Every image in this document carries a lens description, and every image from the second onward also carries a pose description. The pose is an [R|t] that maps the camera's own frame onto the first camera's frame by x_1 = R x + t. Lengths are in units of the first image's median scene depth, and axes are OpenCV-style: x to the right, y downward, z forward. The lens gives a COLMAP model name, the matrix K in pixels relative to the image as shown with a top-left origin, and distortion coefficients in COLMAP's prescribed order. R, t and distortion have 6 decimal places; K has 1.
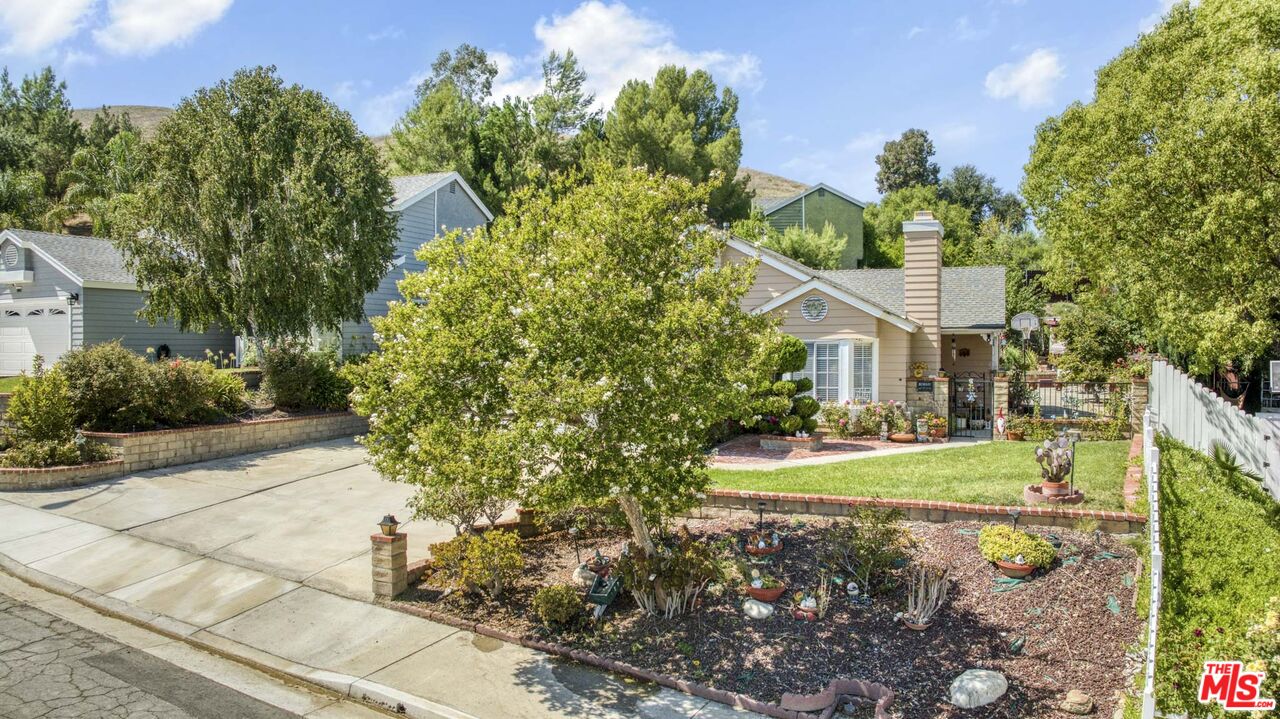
lens RADIAL K [[914.4, 0, 640.0], [0, 914.4, 359.5], [0, 0, 1]] dist [-0.103017, -0.008567]
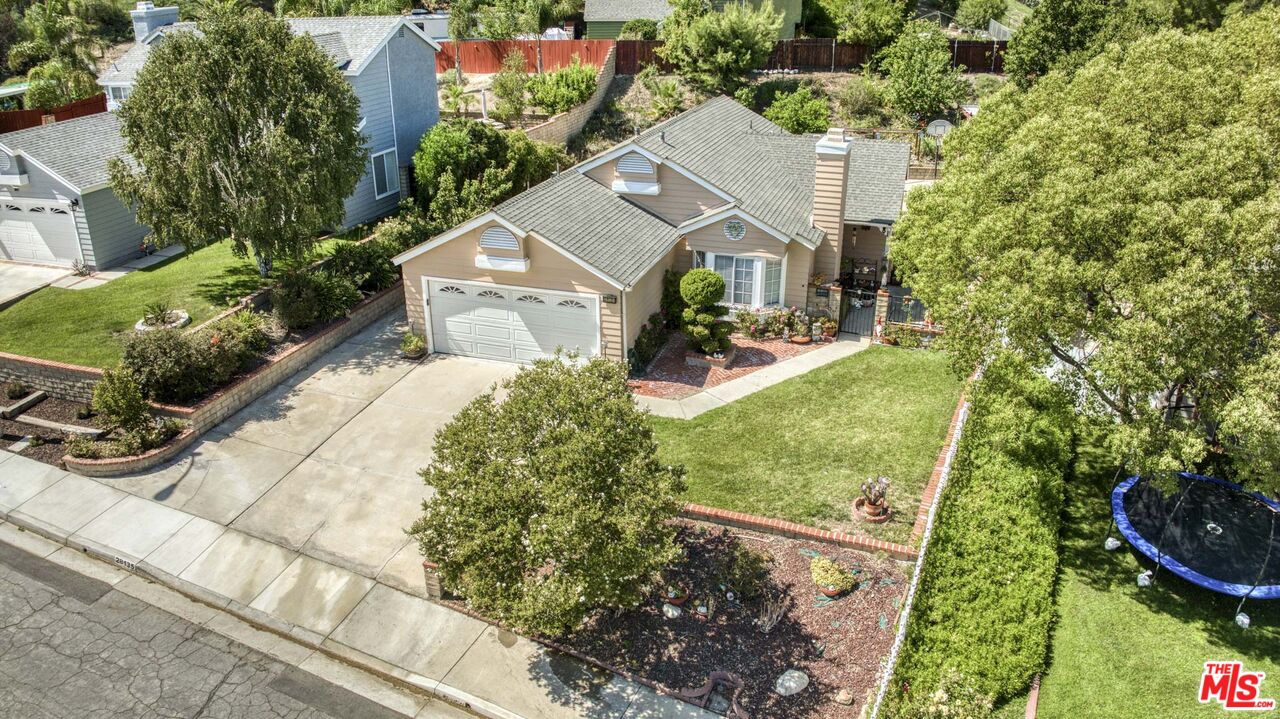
lens RADIAL K [[914.4, 0, 640.0], [0, 914.4, 359.5], [0, 0, 1]] dist [-0.103017, -0.008567]
pose [[0.998079, -0.028459, 0.055028, -0.002664], [0.005349, 0.924510, 0.381120, -0.460909], [-0.061720, -0.380093, 0.922887, -0.201349]]
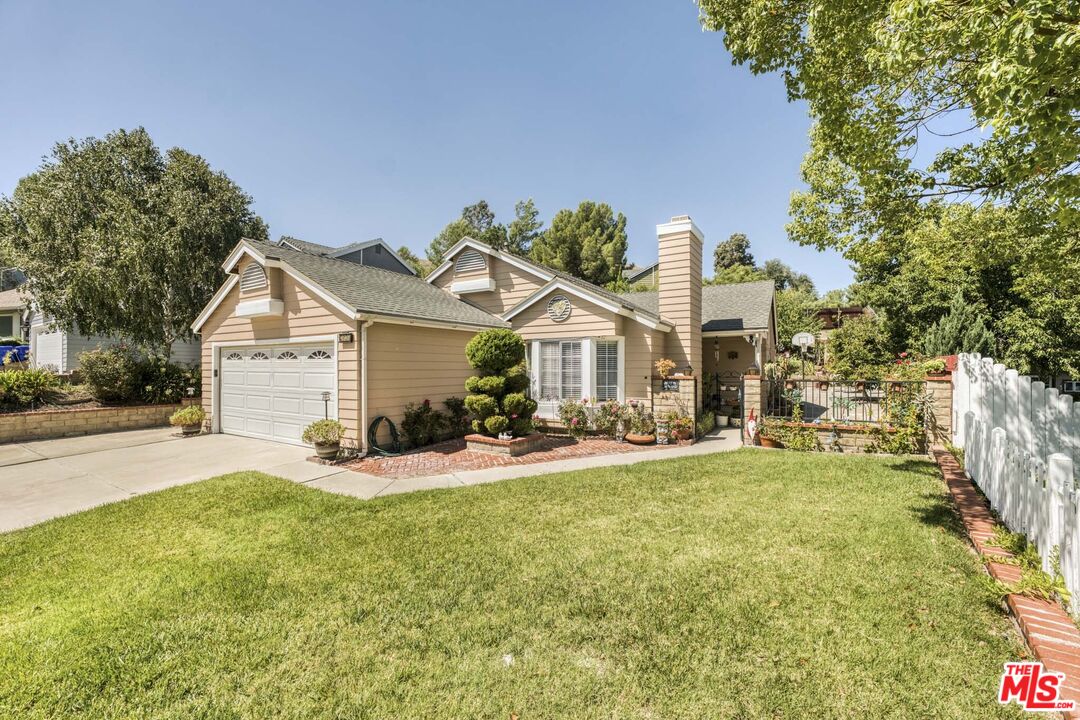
lens RADIAL K [[446.0, 0, 540.7], [0, 446.0, 364.7], [0, 0, 1]] dist [-0.018125, -0.000078]
pose [[0.988720, -0.002123, -0.149762, 0.321481], [-0.001095, 0.999770, -0.021400, 0.024289], [0.149773, 0.021323, 0.988490, 0.656910]]
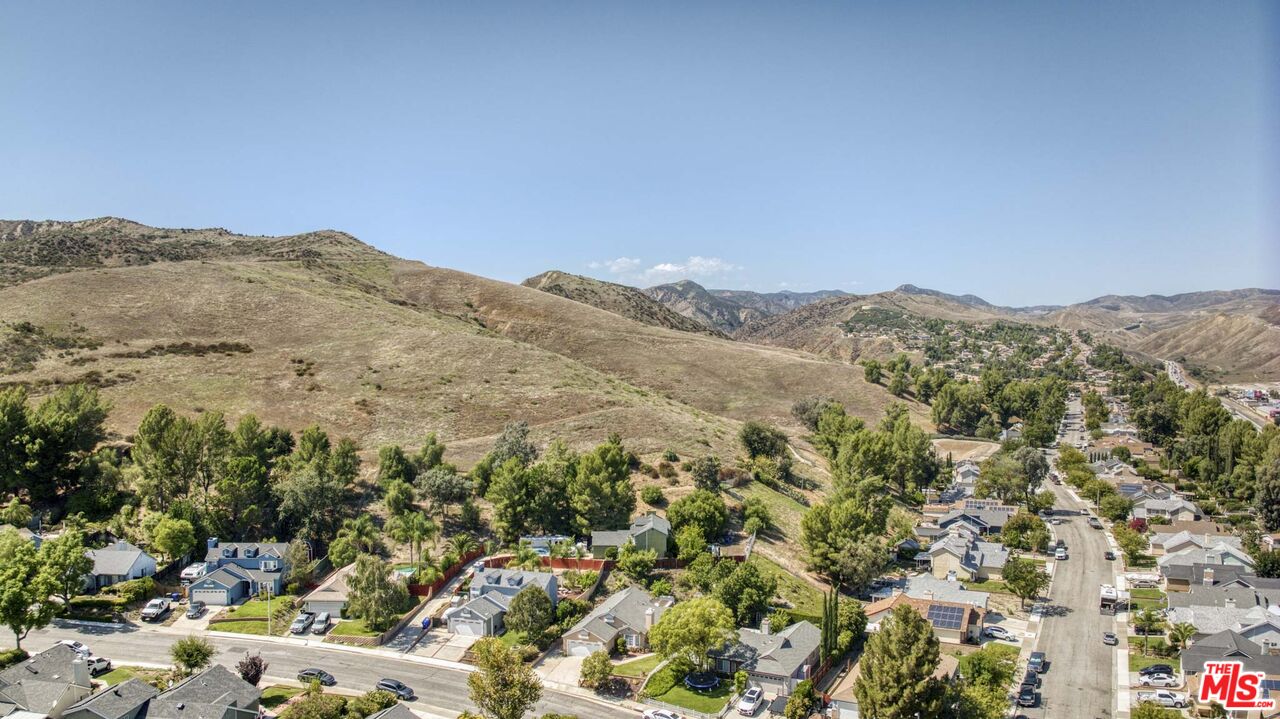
lens RADIAL K [[914.4, 0, 640.0], [0, 914.4, 359.5], [0, 0, 1]] dist [-0.103017, -0.008567]
pose [[0.996507, -0.002198, 0.083478, -0.293287], [0.002251, 0.999997, -0.000534, -2.363336], [-0.083477, 0.000720, 0.996509, -6.364350]]
